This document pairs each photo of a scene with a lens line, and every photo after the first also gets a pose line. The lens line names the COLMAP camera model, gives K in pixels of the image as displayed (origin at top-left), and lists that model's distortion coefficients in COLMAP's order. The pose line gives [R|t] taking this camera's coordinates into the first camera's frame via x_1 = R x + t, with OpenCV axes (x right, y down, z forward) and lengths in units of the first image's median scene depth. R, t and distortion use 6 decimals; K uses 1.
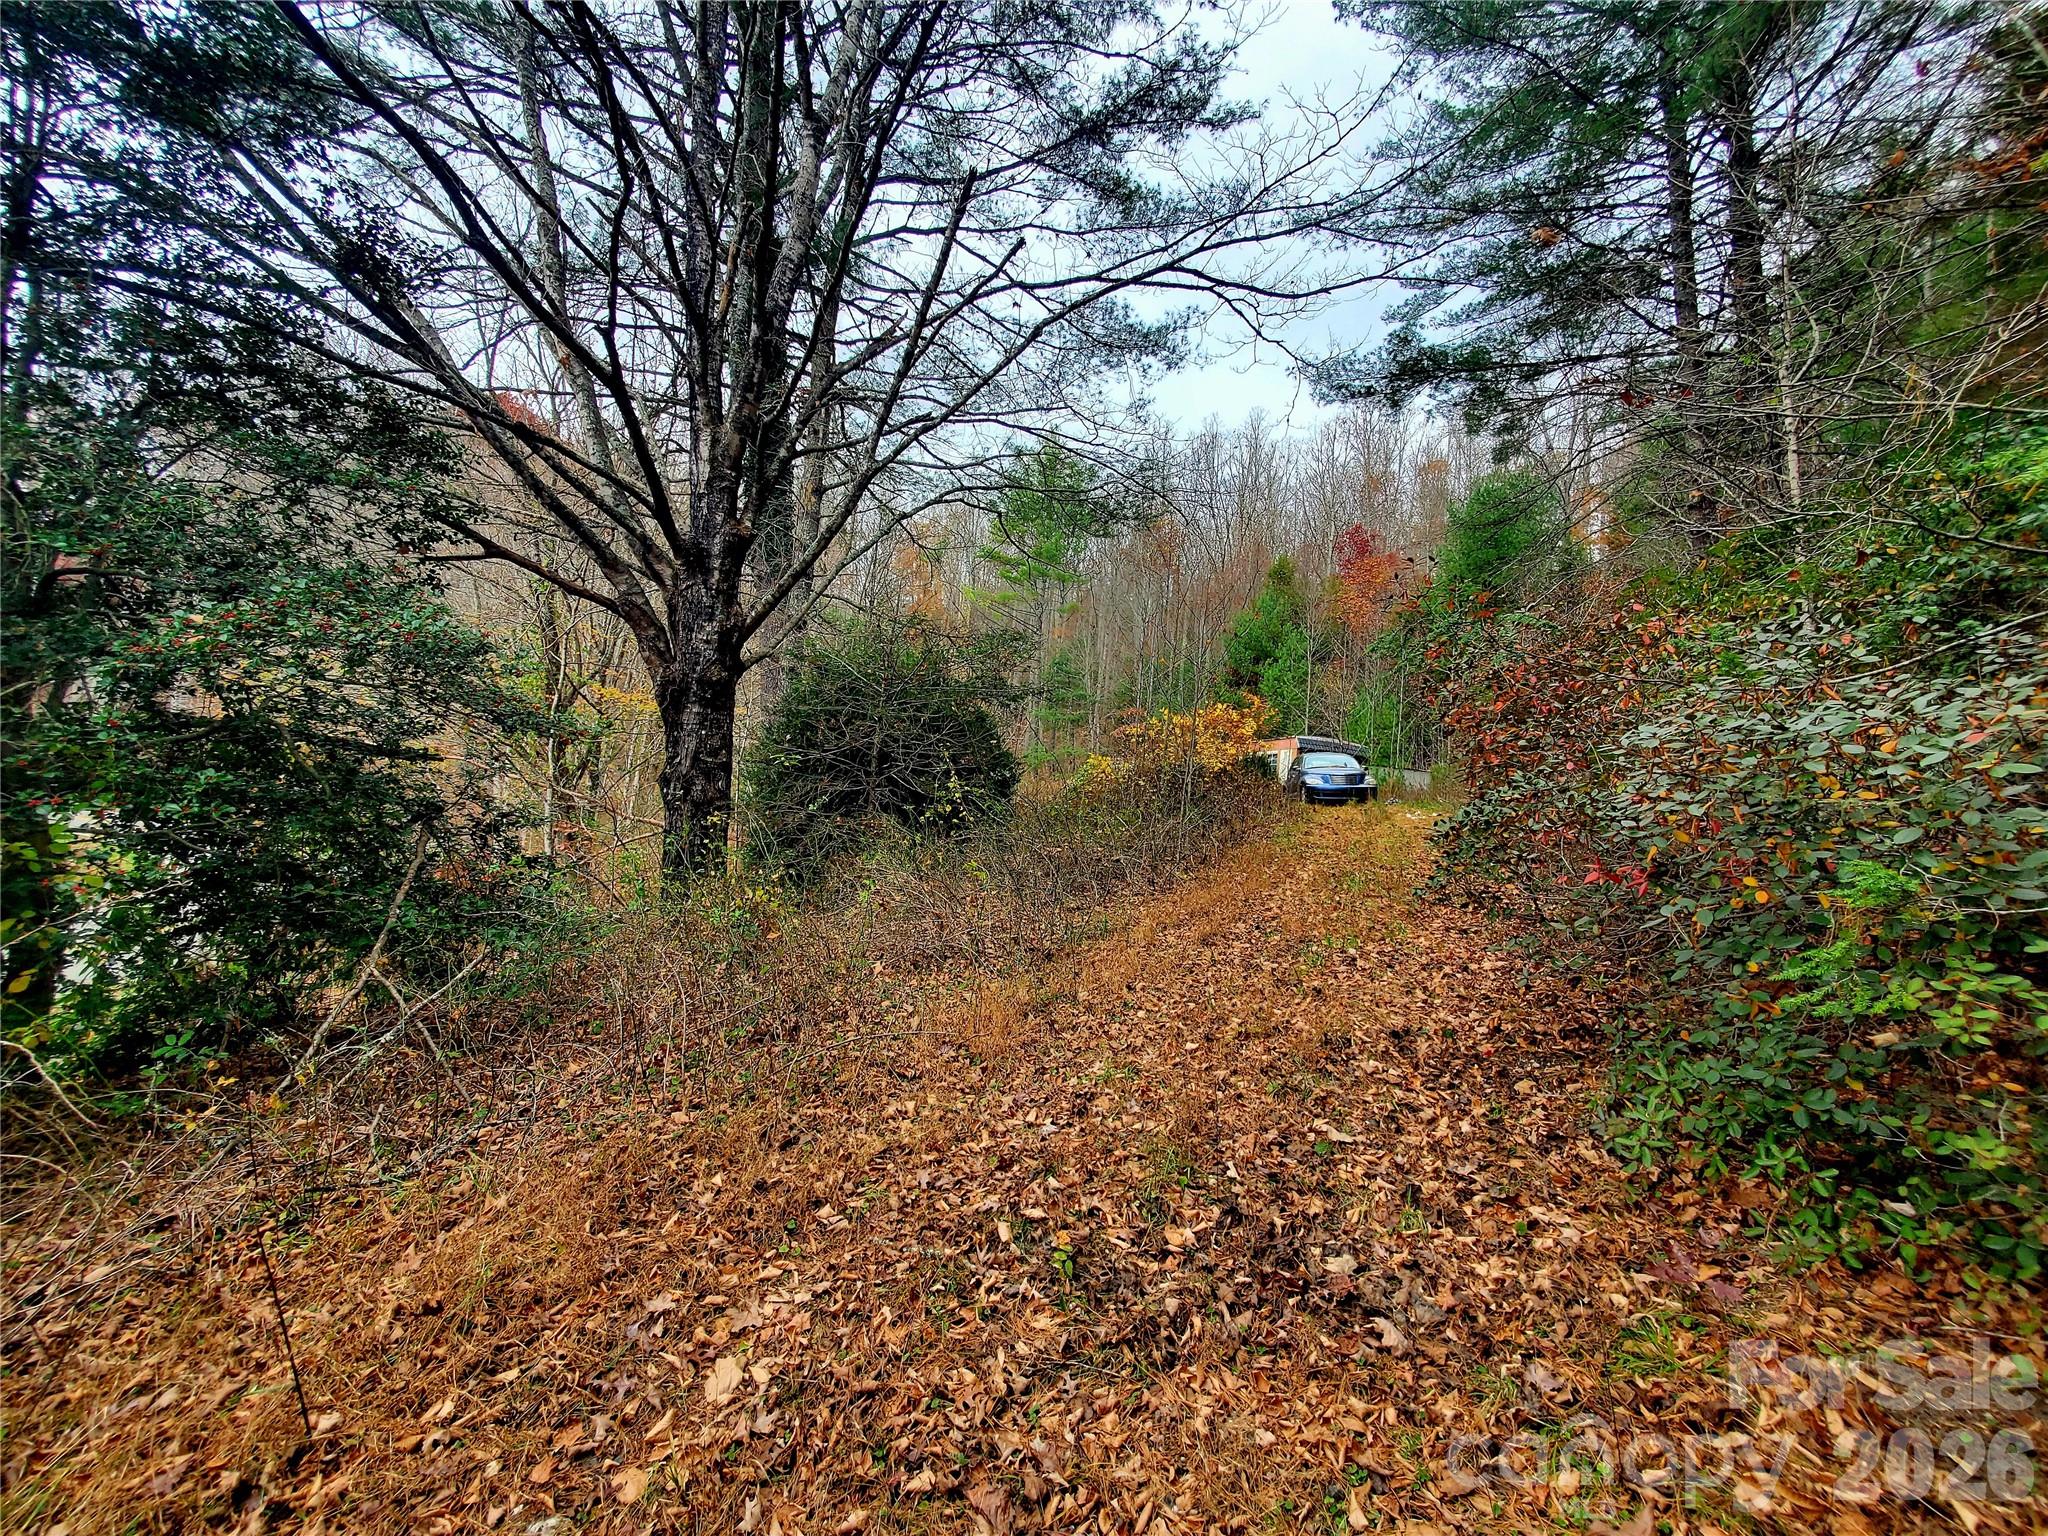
lens RADIAL K [[811.0, 0, 1034.0], [0, 811.0, 777.7], [0, 0, 1]] dist [-0.005598, 0.000884]
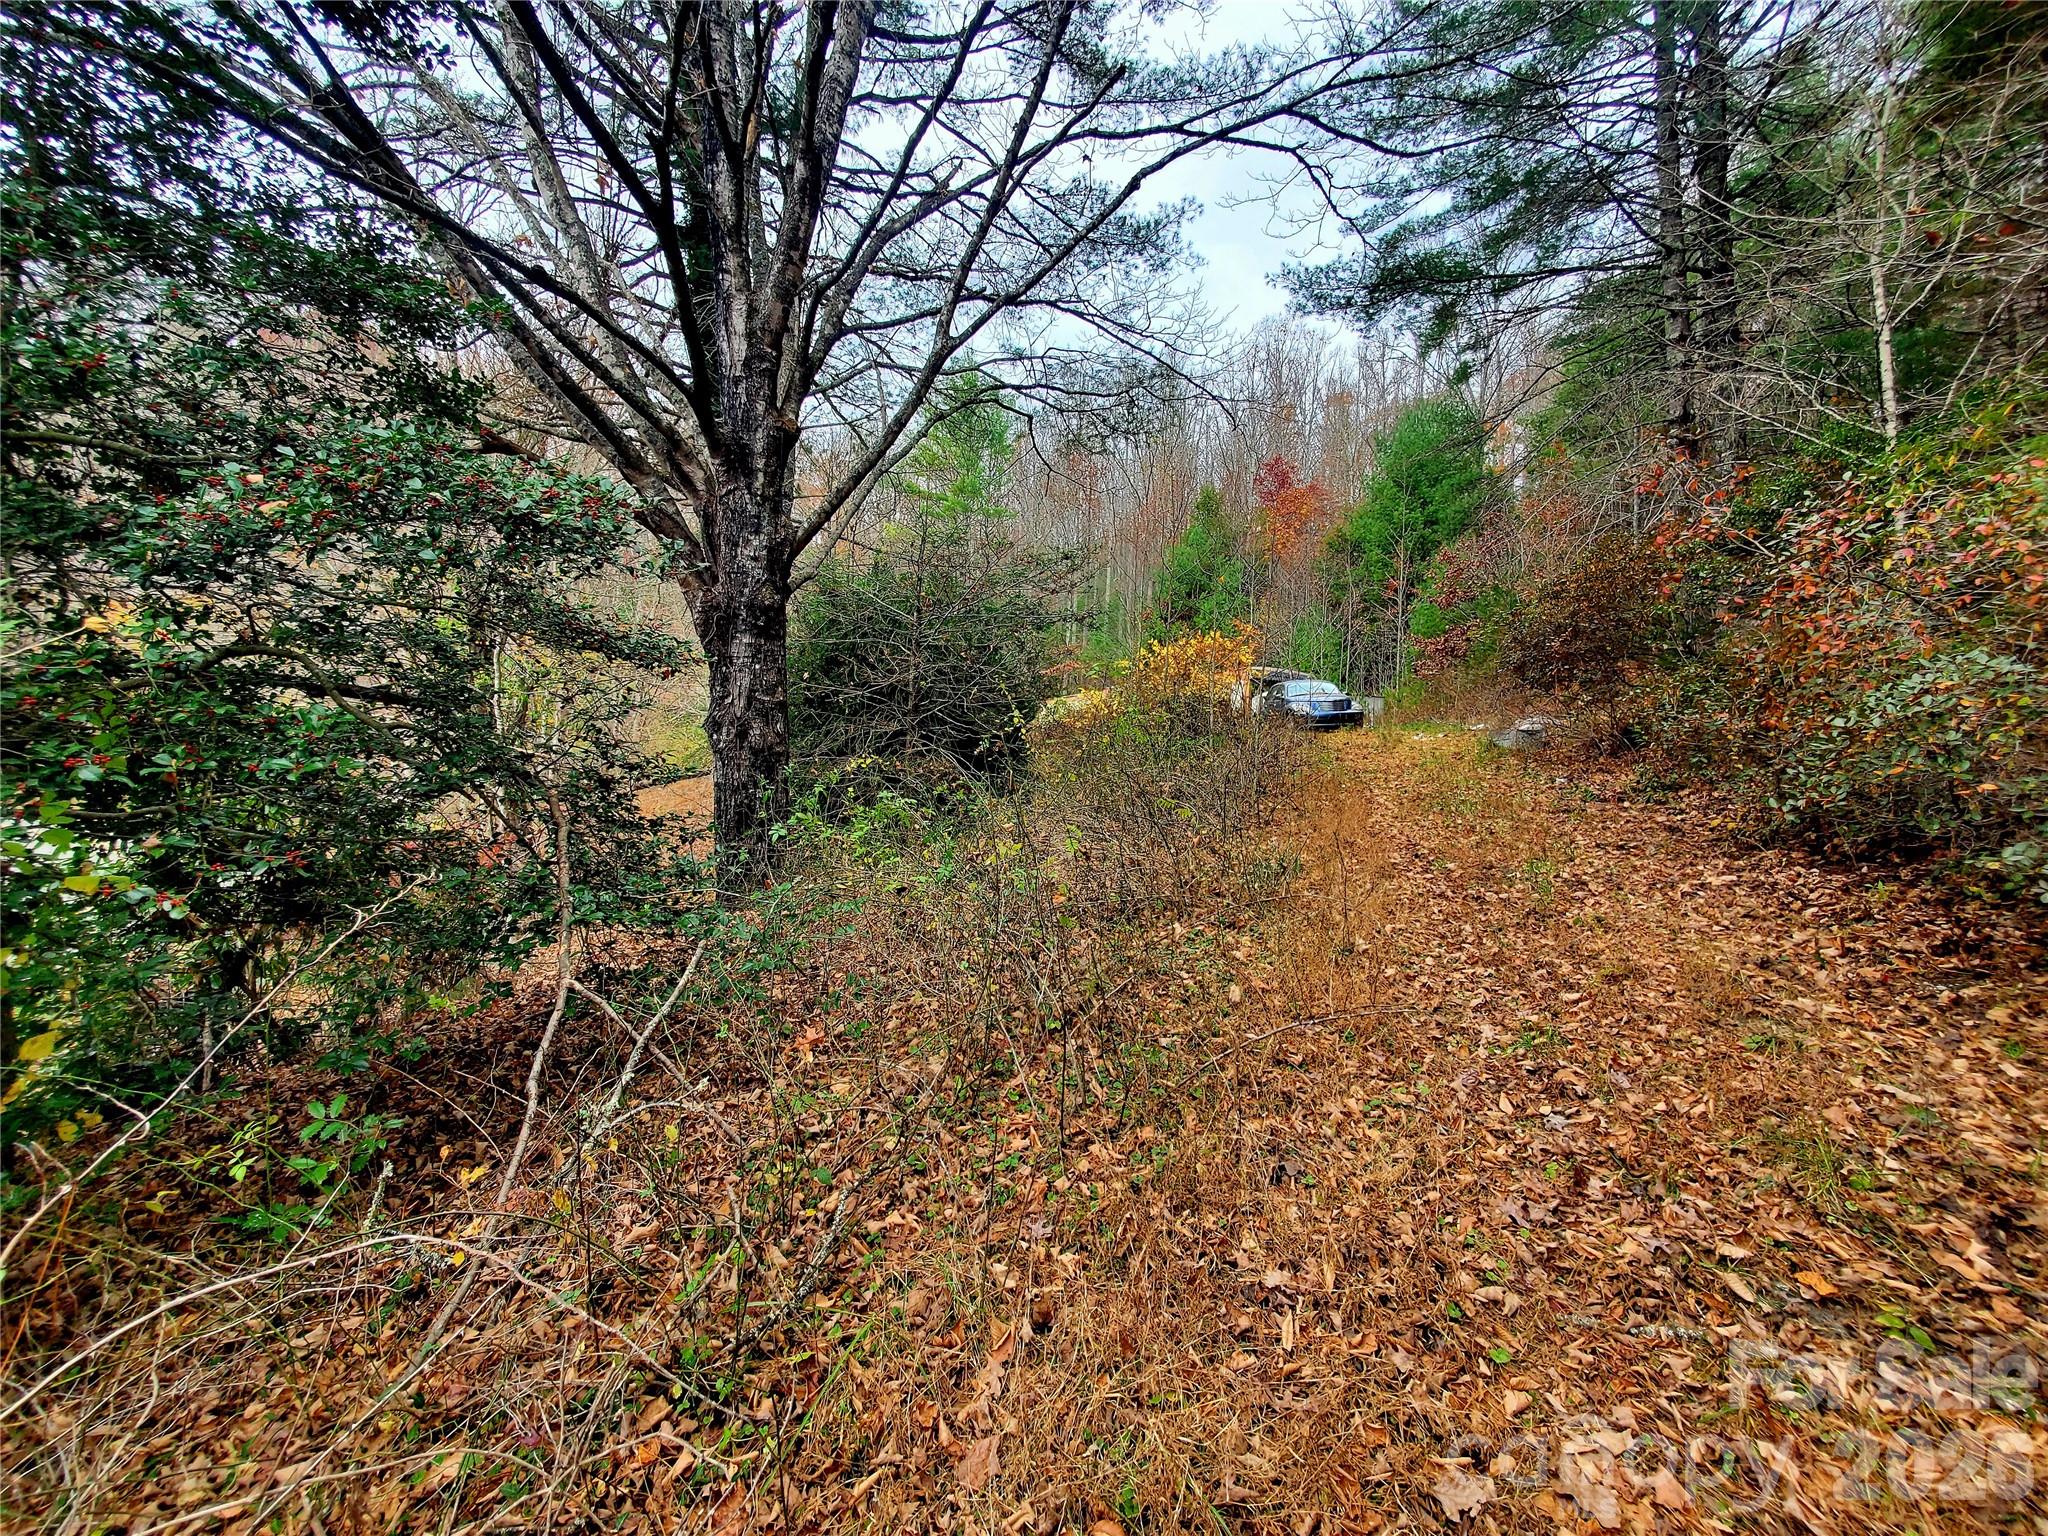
lens RADIAL K [[811.0, 0, 1038.2], [0, 811.0, 776.0], [0, 0, 1]] dist [-0.005598, 0.000884]
pose [[0.993012, -0.046470, 0.108481, -0.102423], [0.038961, 0.996762, 0.070335, 0.004828], [-0.111398, -0.065617, 0.991607, 0.055729]]
